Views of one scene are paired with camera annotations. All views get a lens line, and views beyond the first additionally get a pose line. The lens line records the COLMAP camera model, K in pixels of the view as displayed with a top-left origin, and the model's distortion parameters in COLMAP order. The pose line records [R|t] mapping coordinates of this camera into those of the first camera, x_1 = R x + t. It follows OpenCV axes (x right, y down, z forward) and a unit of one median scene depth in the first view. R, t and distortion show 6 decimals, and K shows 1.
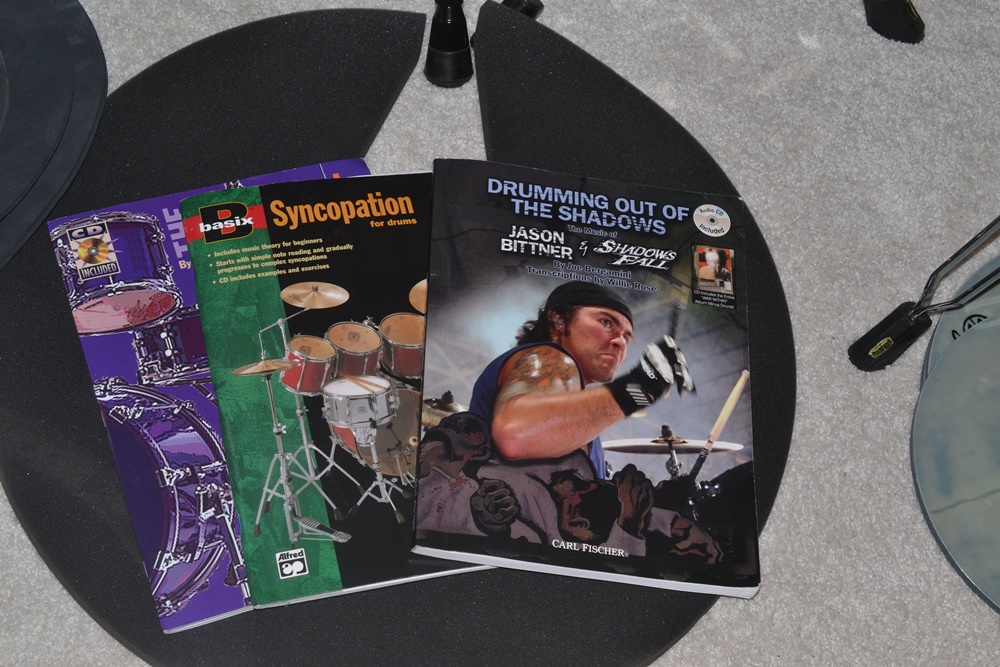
lens RADIAL K [[1773.9, 0, 499.4], [0, 1773.9, 334.9], [0, 0, 1]] dist [0.014787, 0.000000]
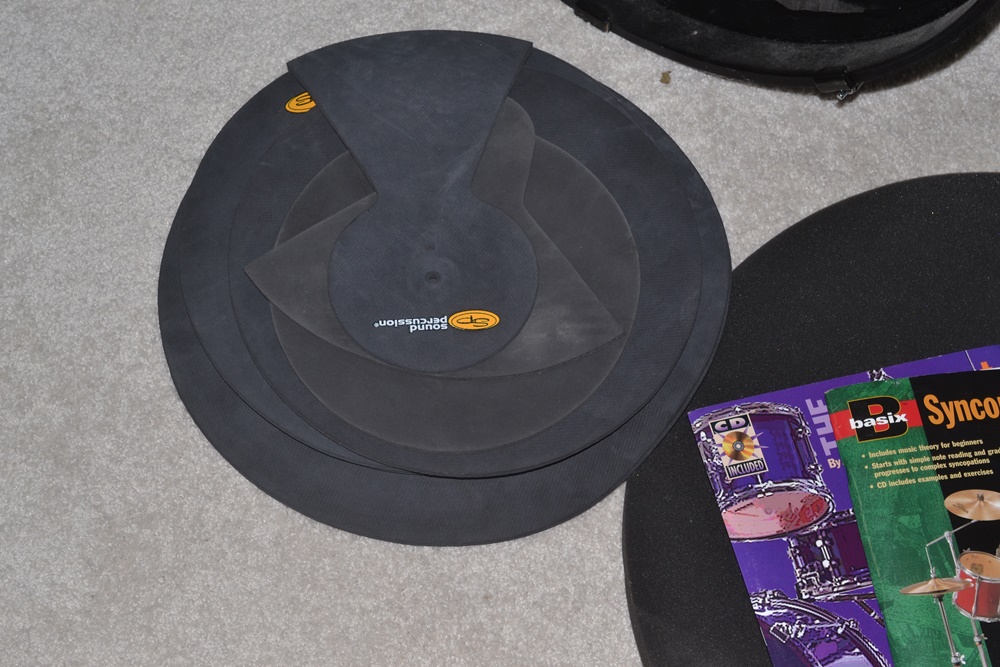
lens RADIAL K [[1773.9, 0, 501.0], [0, 1773.9, 332.3], [0, 0, 1]] dist [0.014787, 0.000000]
pose [[0.990717, 0.032100, -0.132096, -0.231786], [-0.031564, 0.999483, 0.006150, -0.109783], [0.132226, -0.001923, 0.991218, 0.050083]]
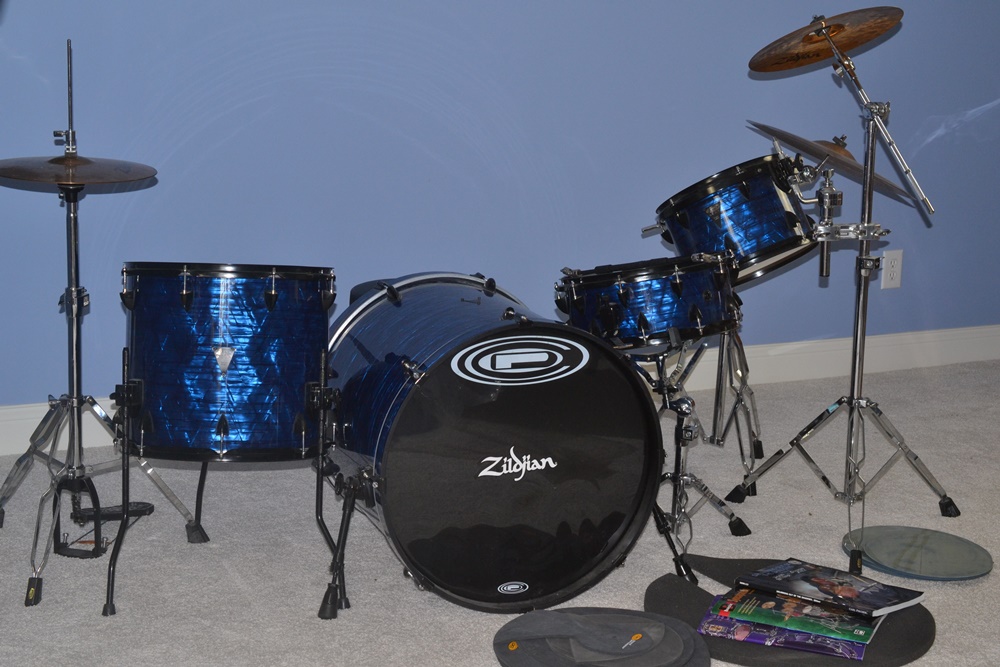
lens RADIAL K [[1773.9, 0, 500.2], [0, 1773.9, 334.2], [0, 0, 1]] dist [0.014787, 0.000000]
pose [[0.598548, -0.271492, 0.753679, -2.395760], [0.719074, 0.596764, -0.356098, 0.423924], [-0.353091, 0.755093, 0.552415, -0.755995]]
